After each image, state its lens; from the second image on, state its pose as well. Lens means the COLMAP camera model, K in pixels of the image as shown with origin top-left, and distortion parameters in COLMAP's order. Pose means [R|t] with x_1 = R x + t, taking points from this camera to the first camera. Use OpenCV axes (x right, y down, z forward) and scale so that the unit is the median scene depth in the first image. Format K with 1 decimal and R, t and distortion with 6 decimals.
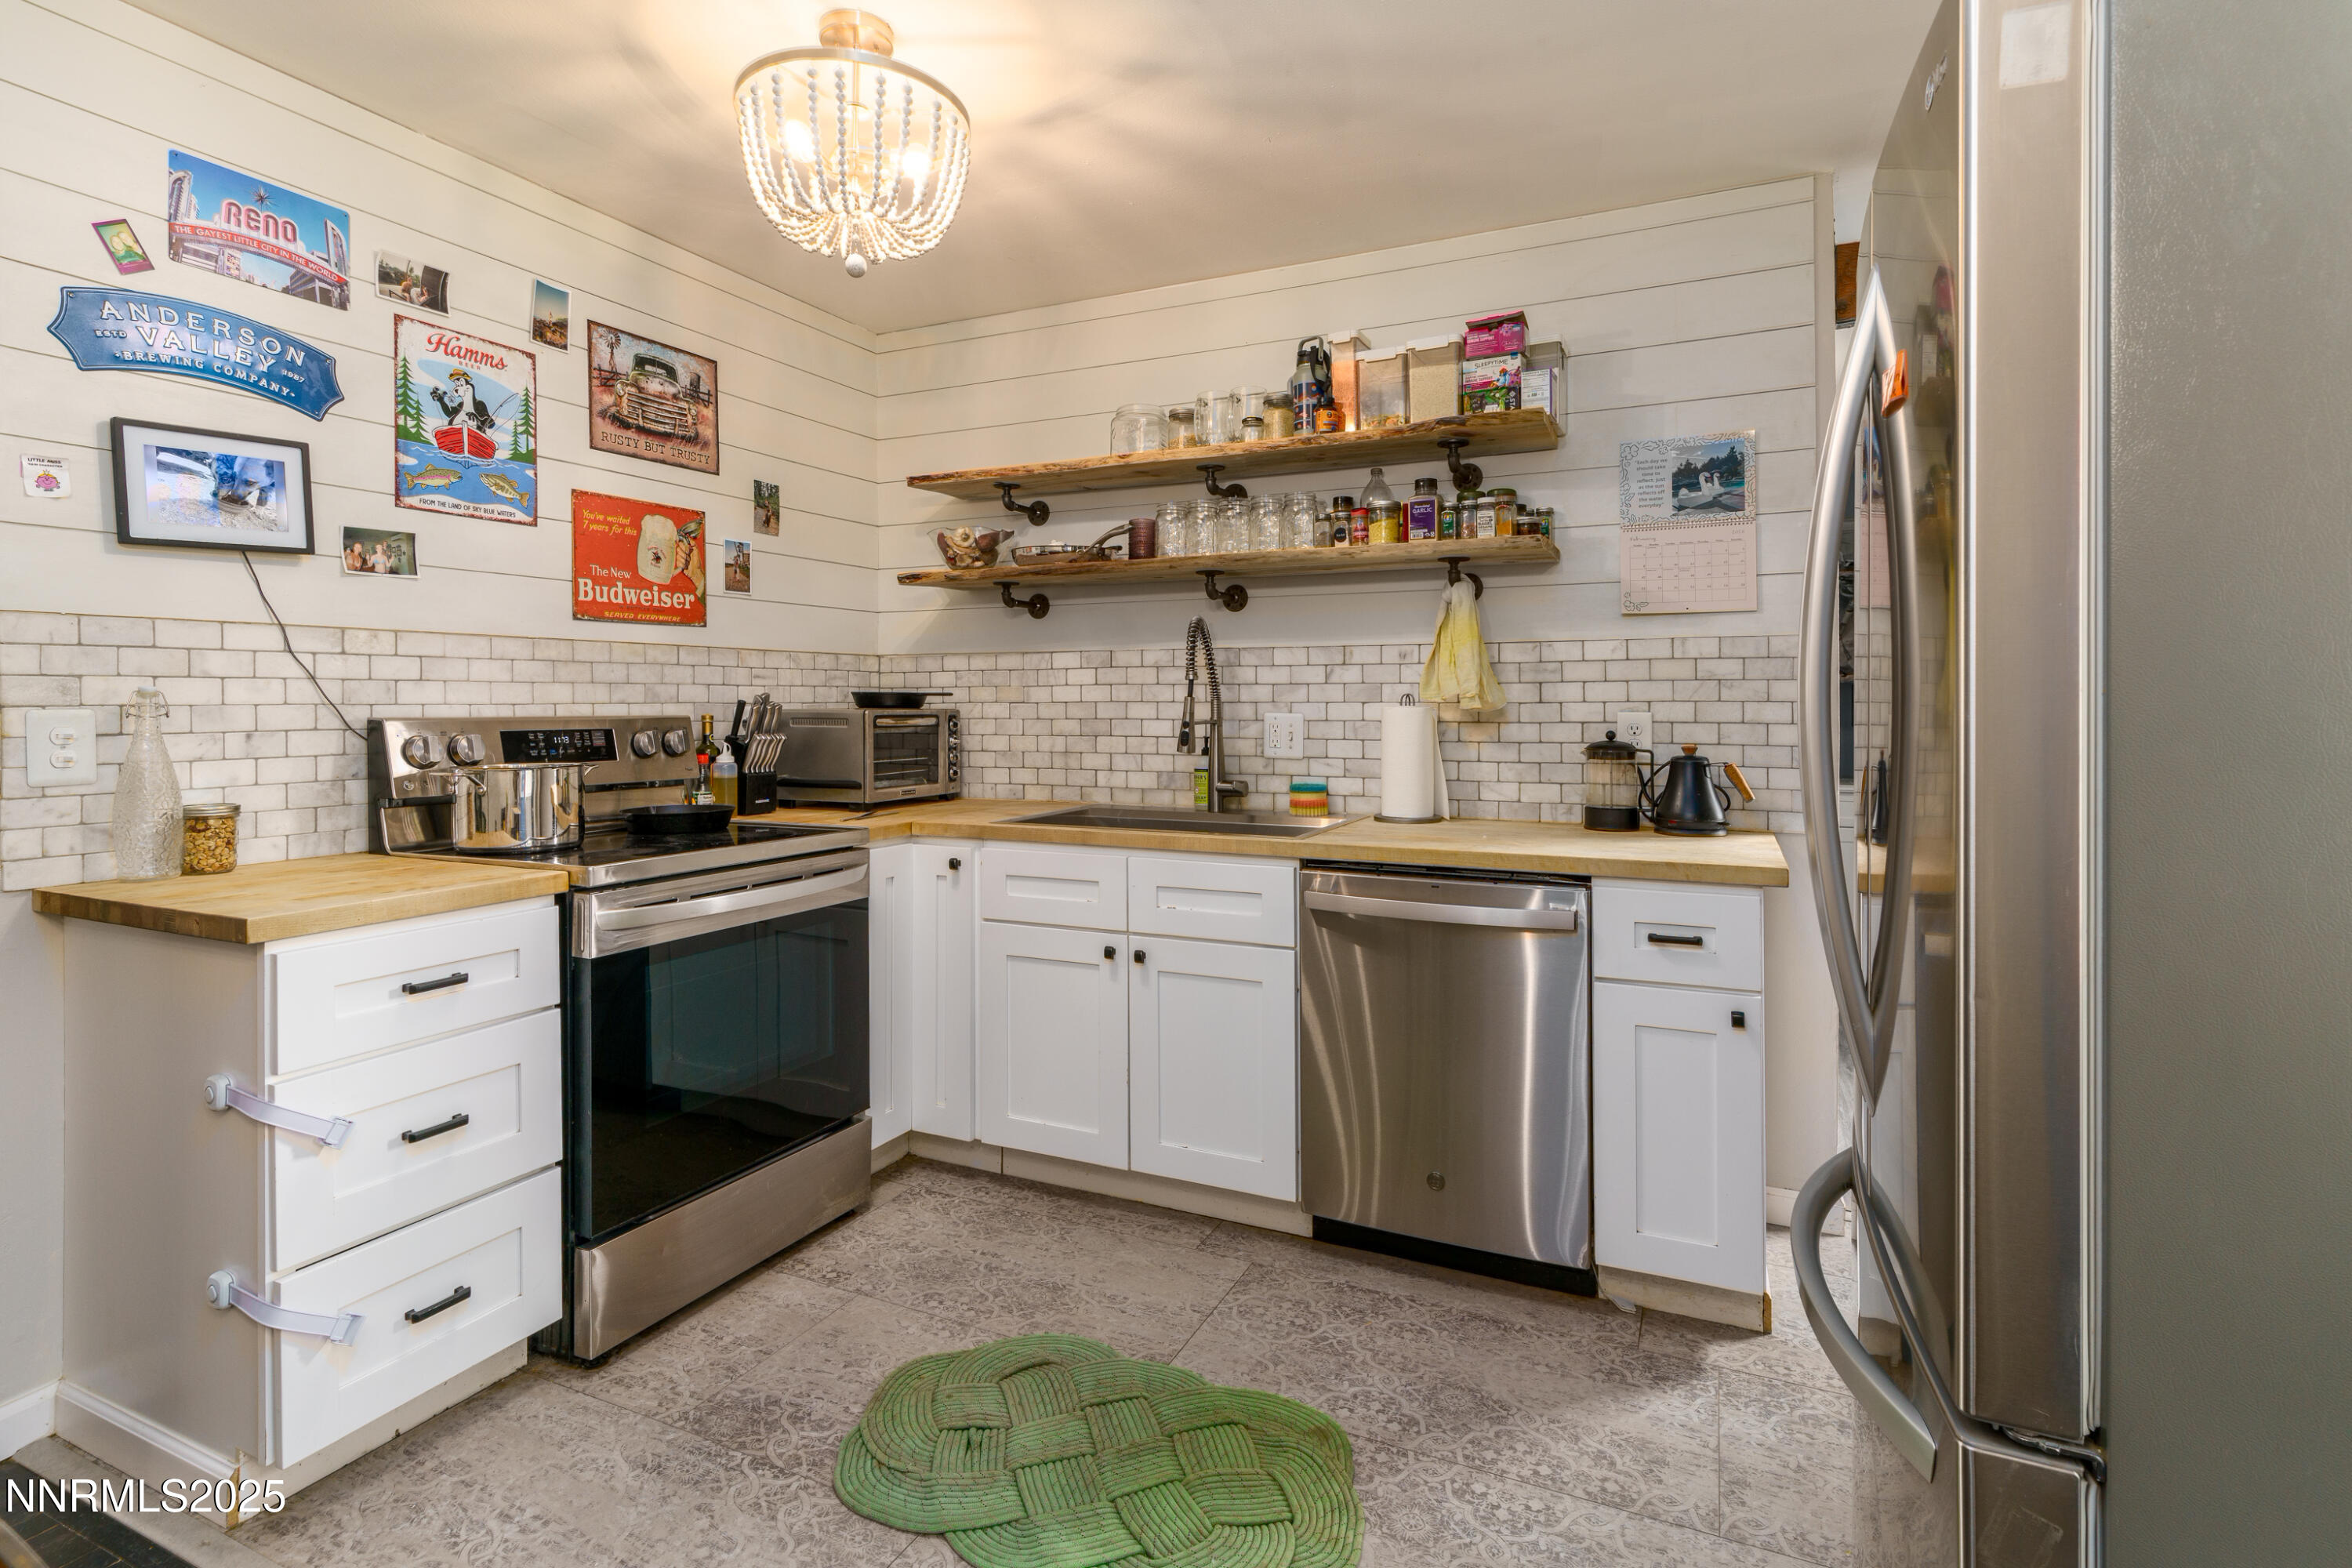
lens RADIAL K [[1152.4, 0, 1167.7], [0, 1152.4, 702.5], [0, 0, 1]] dist [0.006816, -0.001305]
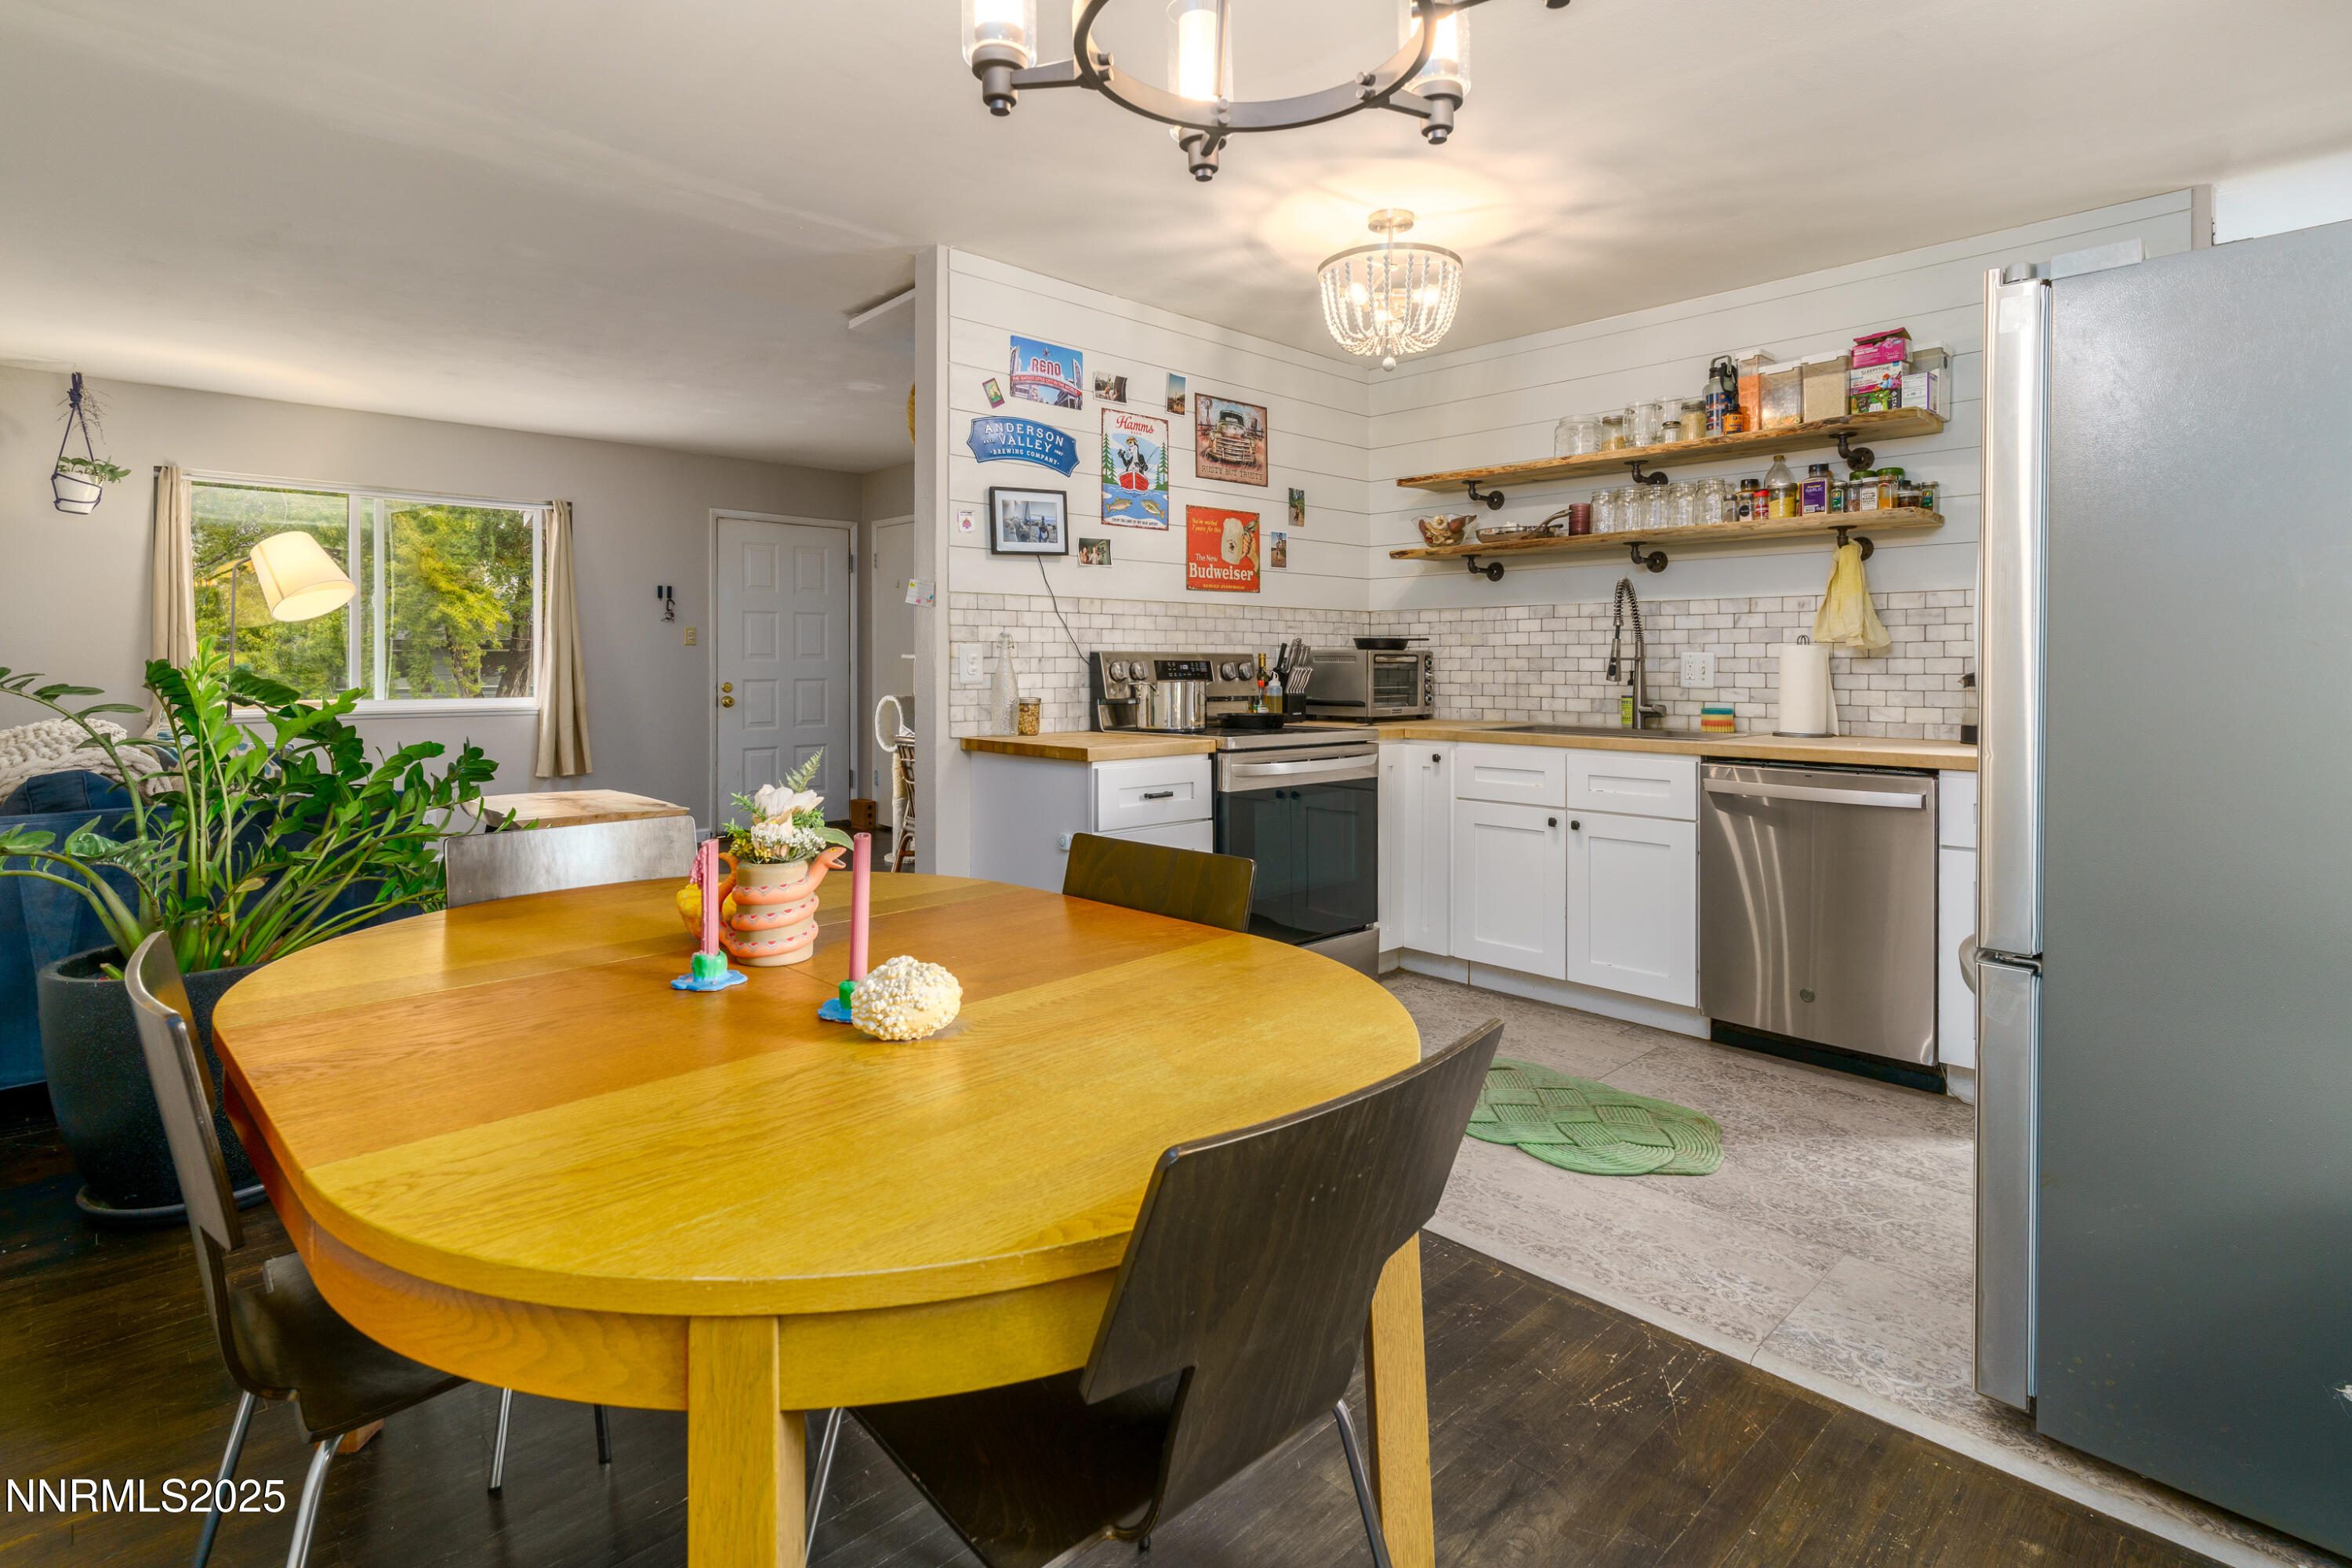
lens RADIAL K [[1152.4, 0, 1171.1], [0, 1152.4, 674.2], [0, 0, 1]] dist [0.006816, -0.001305]
pose [[0.933960, 0.006246, -0.357322, 0.015773], [-0.002425, 0.999935, 0.011142, 0.024144], [0.357369, -0.009540, 0.933915, -0.451075]]
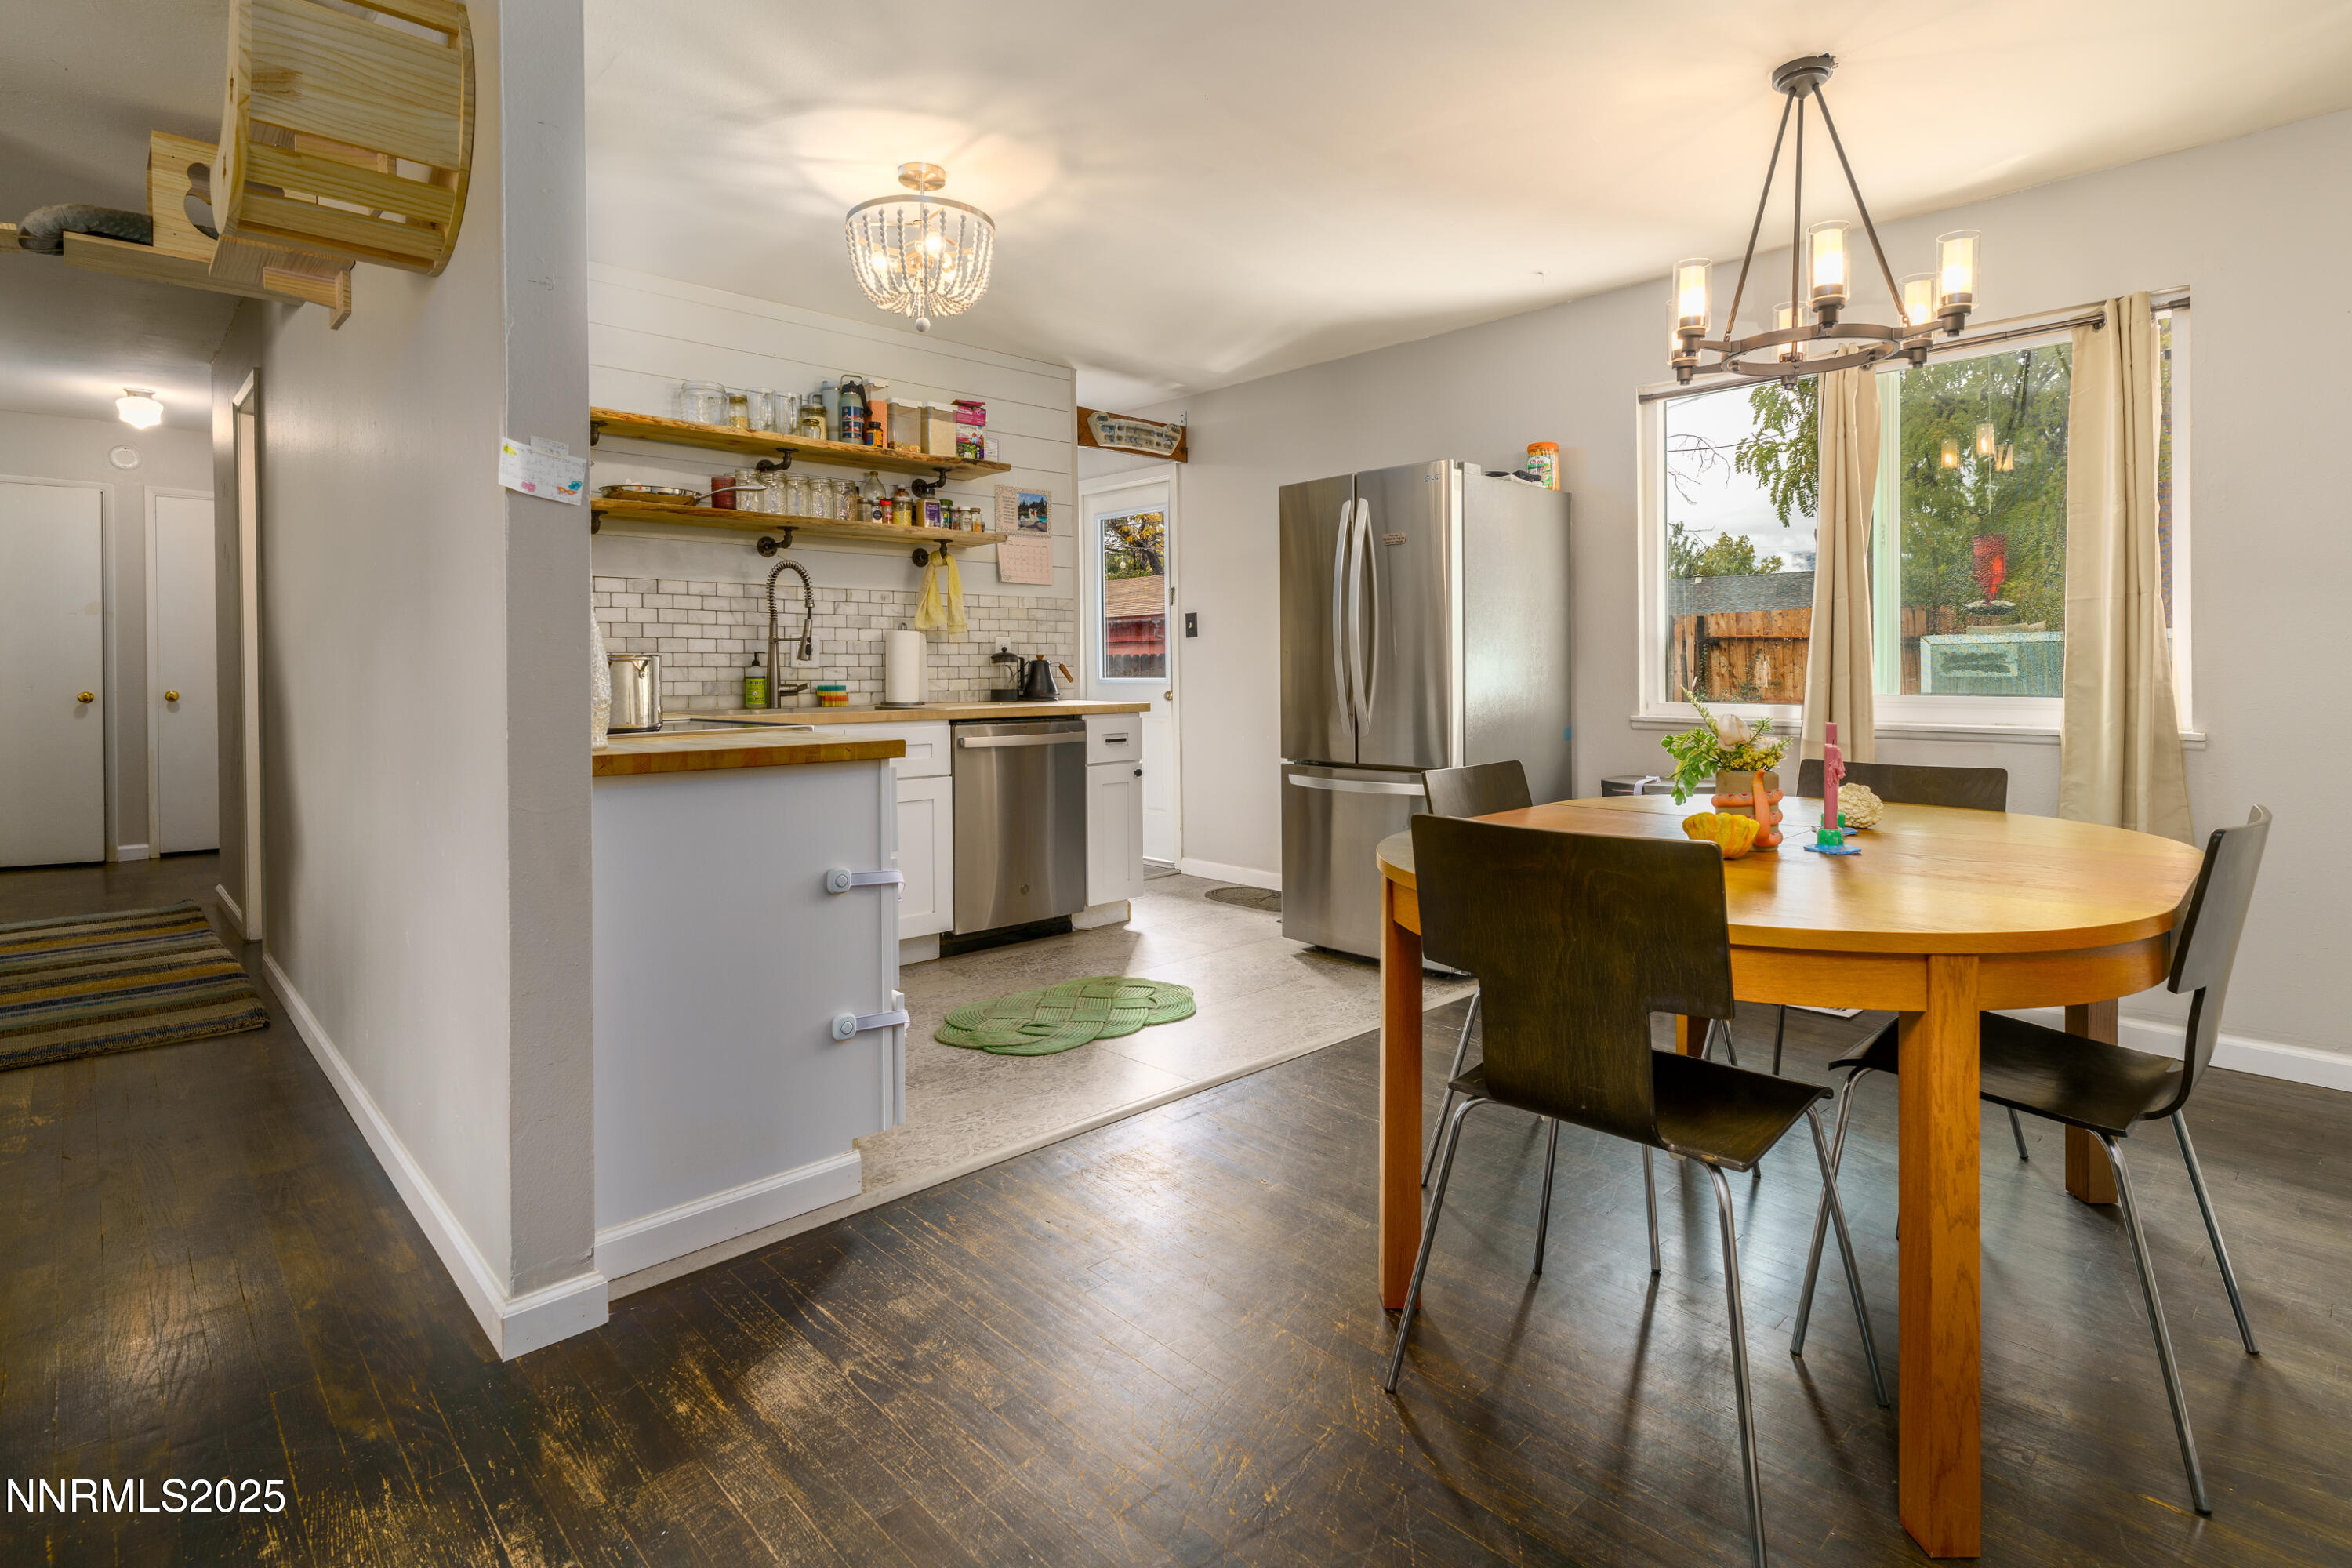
lens RADIAL K [[1152.4, 0, 1173.4], [0, 1152.4, 671.6], [0, 0, 1]] dist [0.006816, -0.001305]
pose [[0.373902, -0.003842, 0.927460, -1.171235], [0.002774, 0.999992, 0.003024, 0.058124], [-0.927464, 0.001442, 0.373909, 0.091144]]
